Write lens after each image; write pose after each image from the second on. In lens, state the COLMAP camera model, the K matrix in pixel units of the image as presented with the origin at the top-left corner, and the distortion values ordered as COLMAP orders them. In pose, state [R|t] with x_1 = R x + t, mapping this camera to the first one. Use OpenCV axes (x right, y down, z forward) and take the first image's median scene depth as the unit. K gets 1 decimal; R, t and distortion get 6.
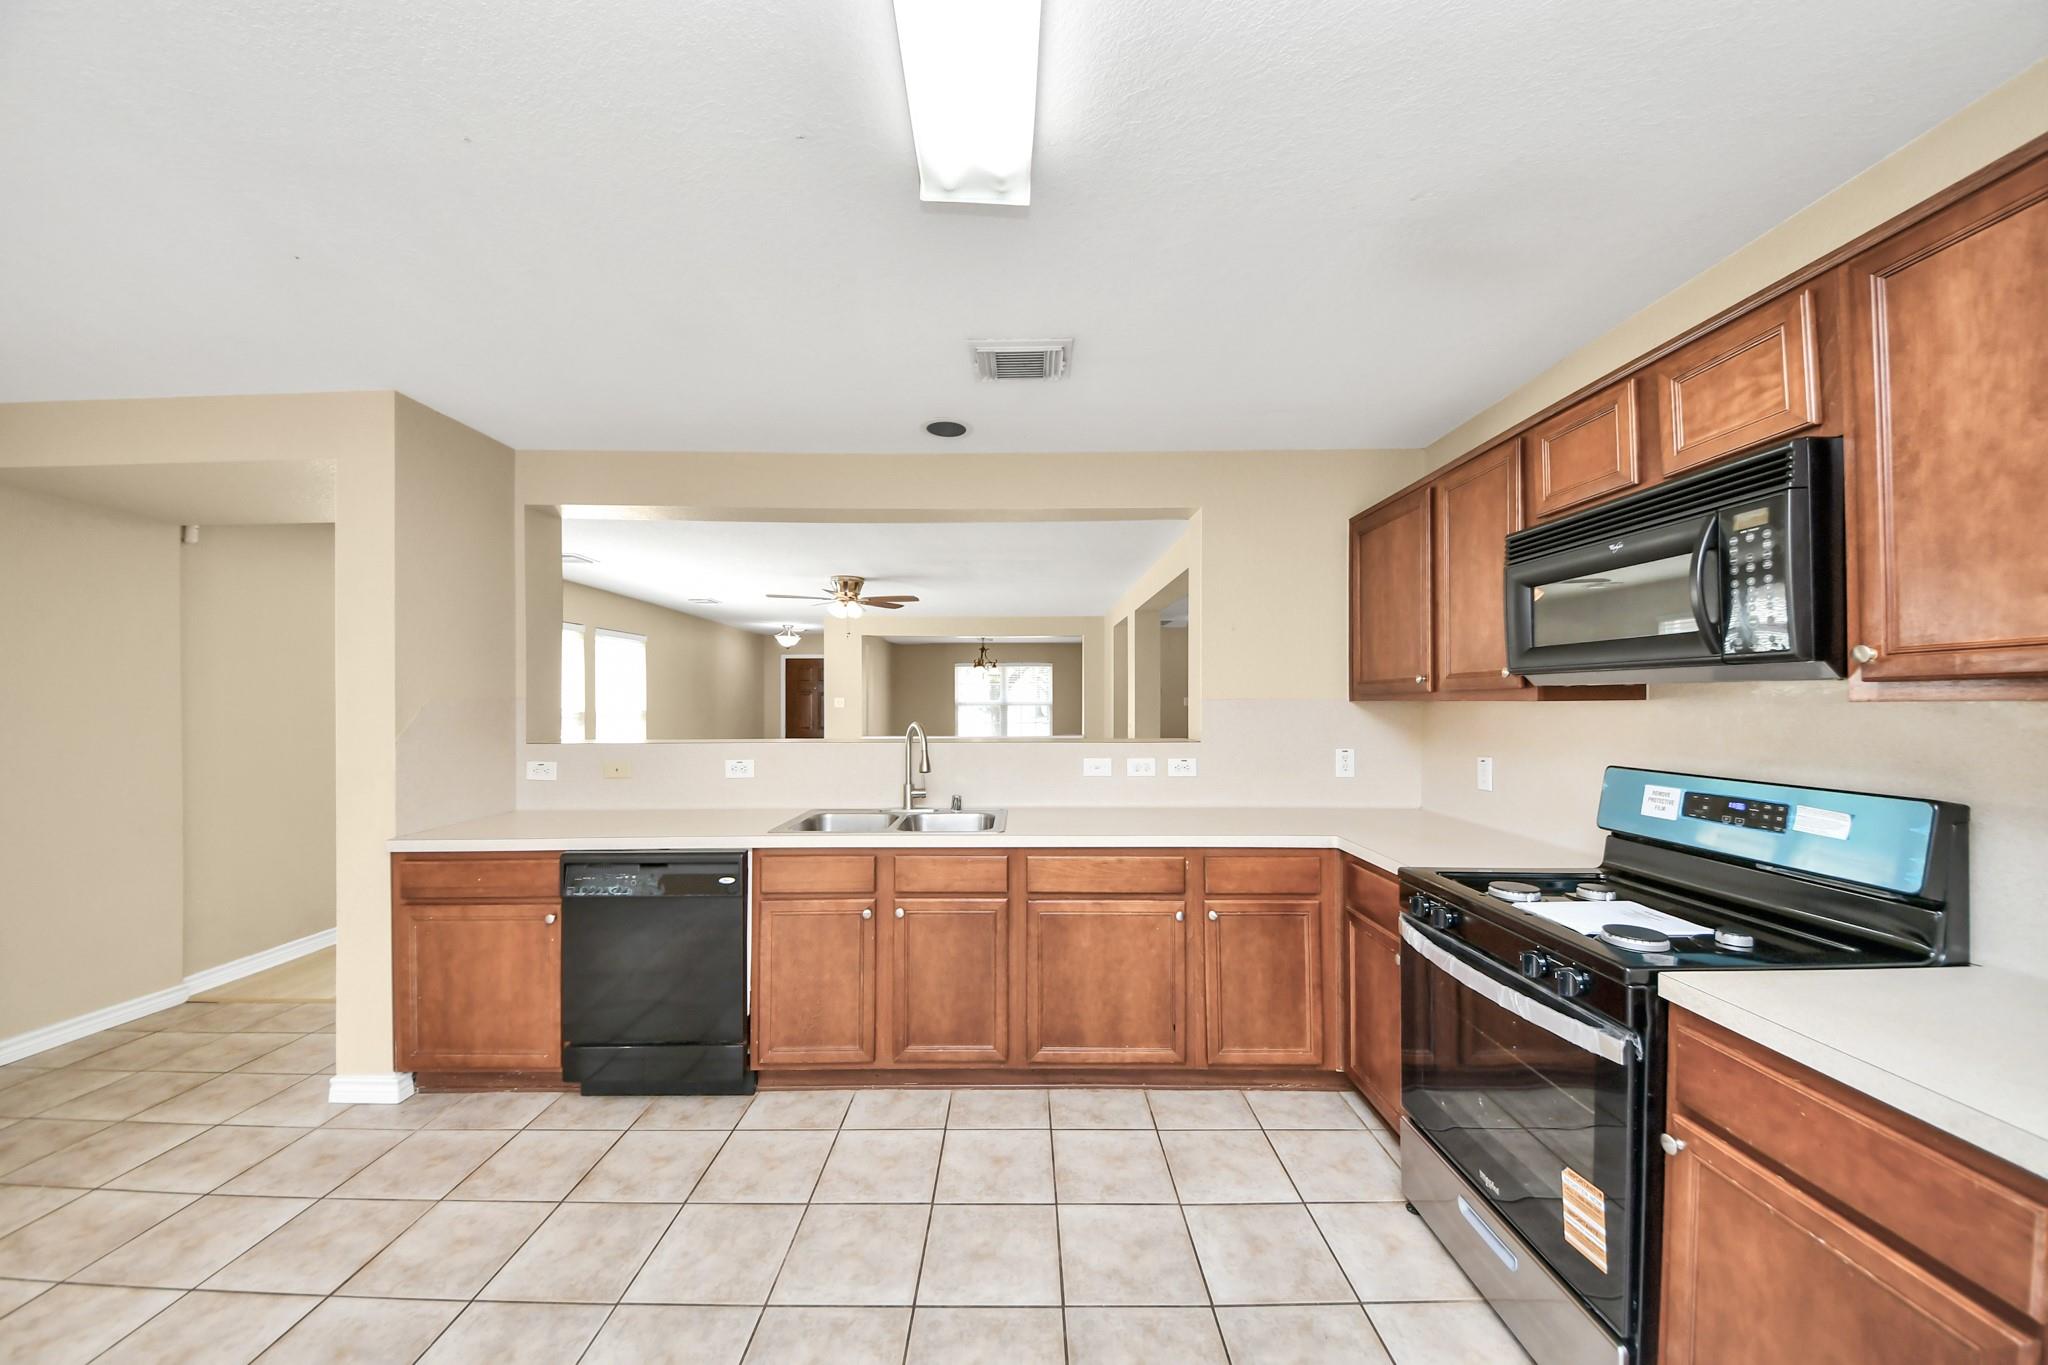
lens RADIAL K [[728.9, 0, 1022.7], [0, 728.9, 697.8], [0, 0, 1]] dist [0.038761, -0.022684]
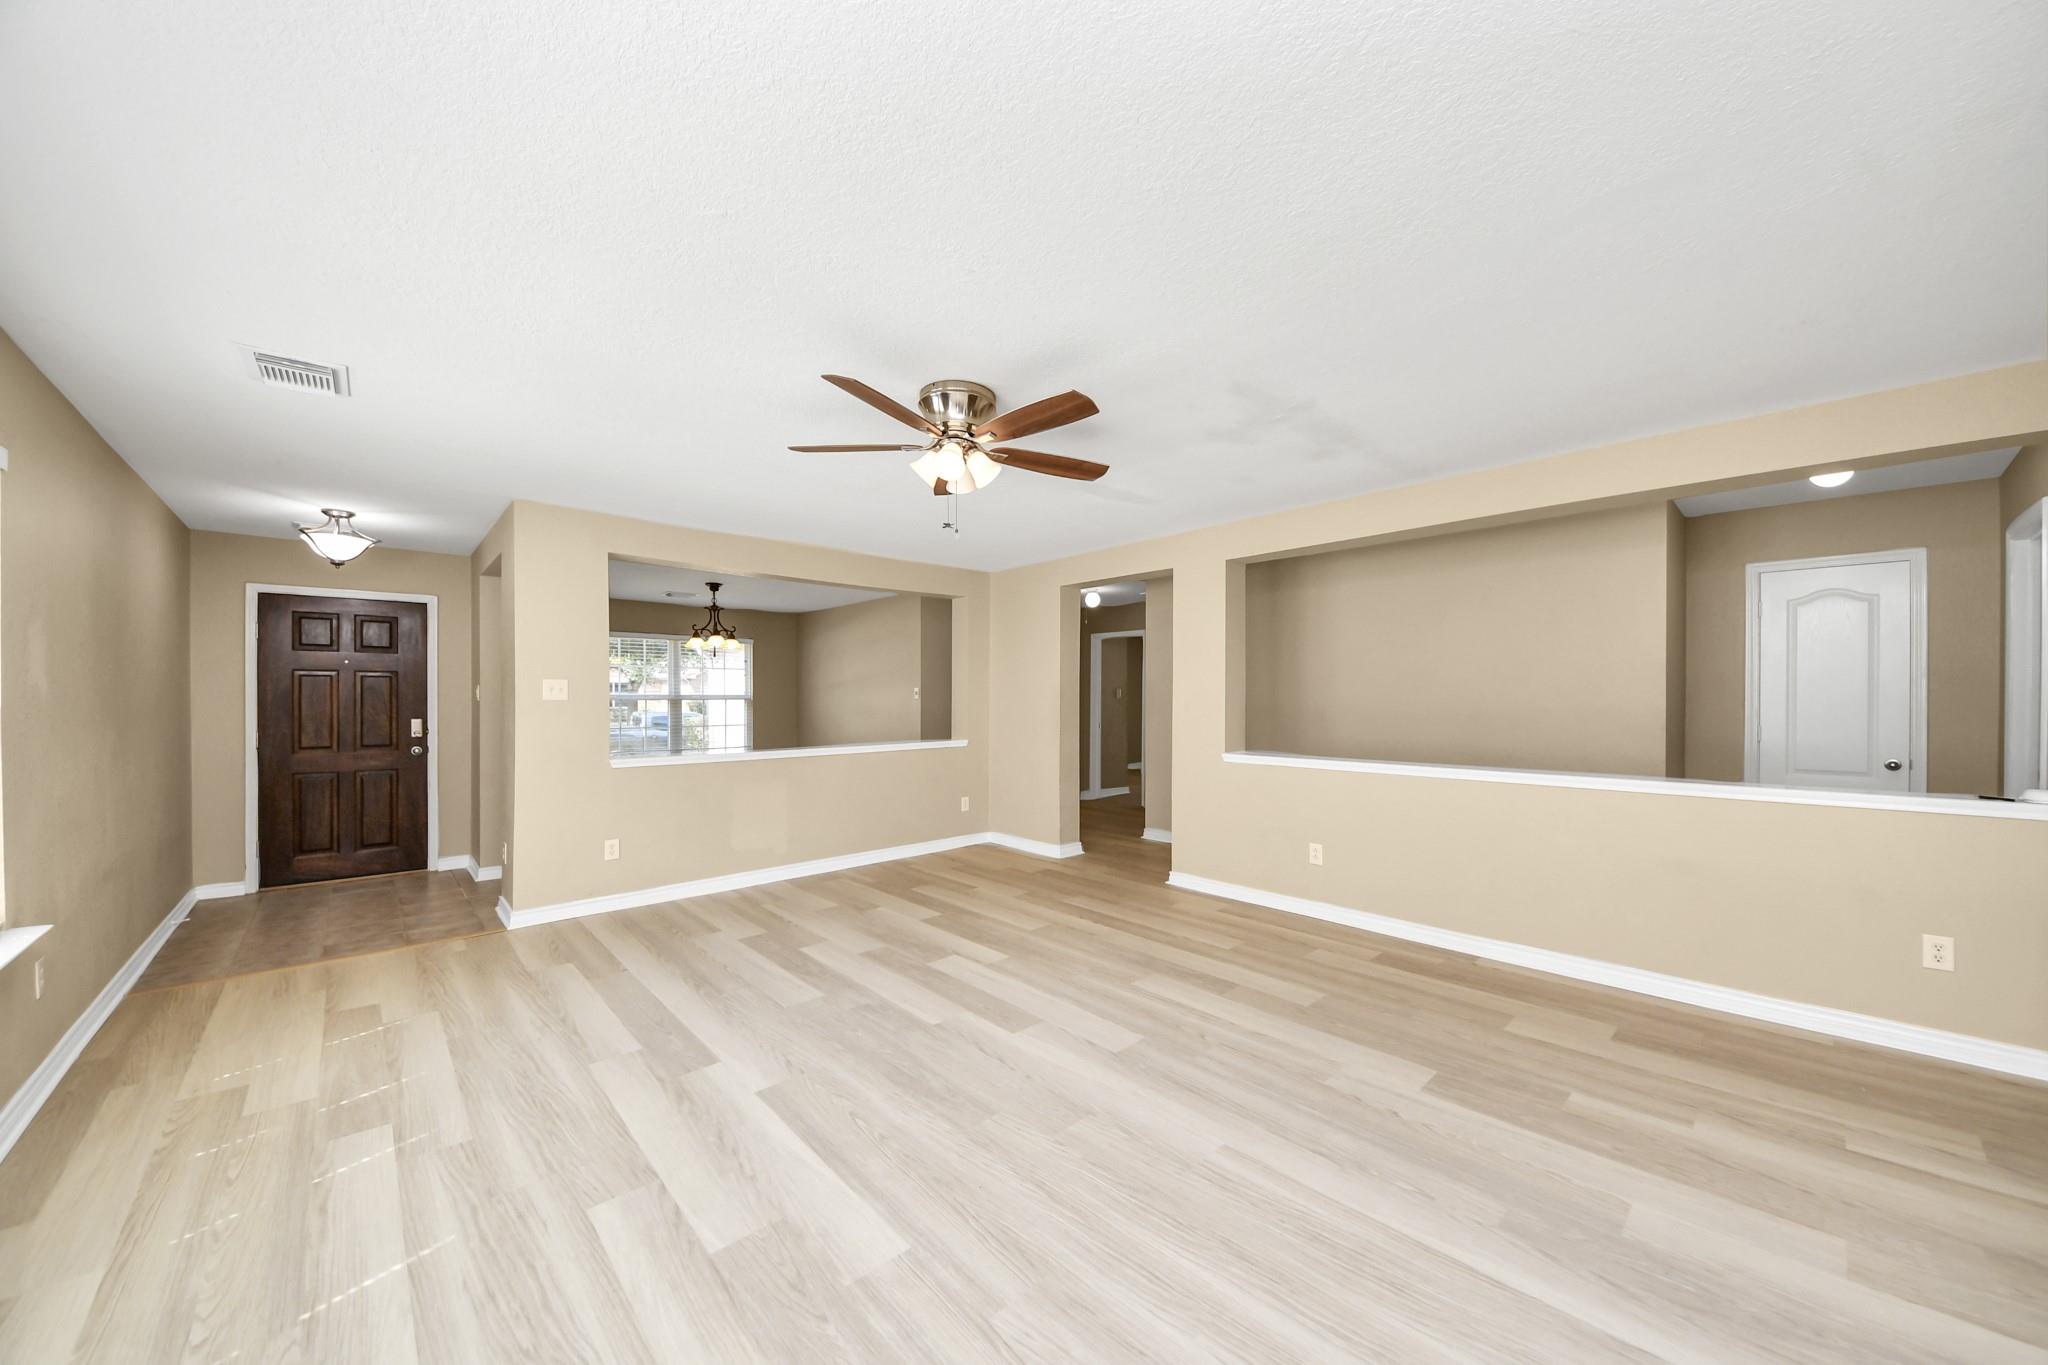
lens RADIAL K [[772.9, 0, 1038.0], [0, 772.9, 703.1], [0, 0, 1]] dist [0.021414, -0.015283]
pose [[0.743492, -0.000365, 0.668744, -1.273949], [-0.006090, 0.999955, 0.007317, 0.039270], [-0.668717, -0.009513, 0.743457, 1.453655]]
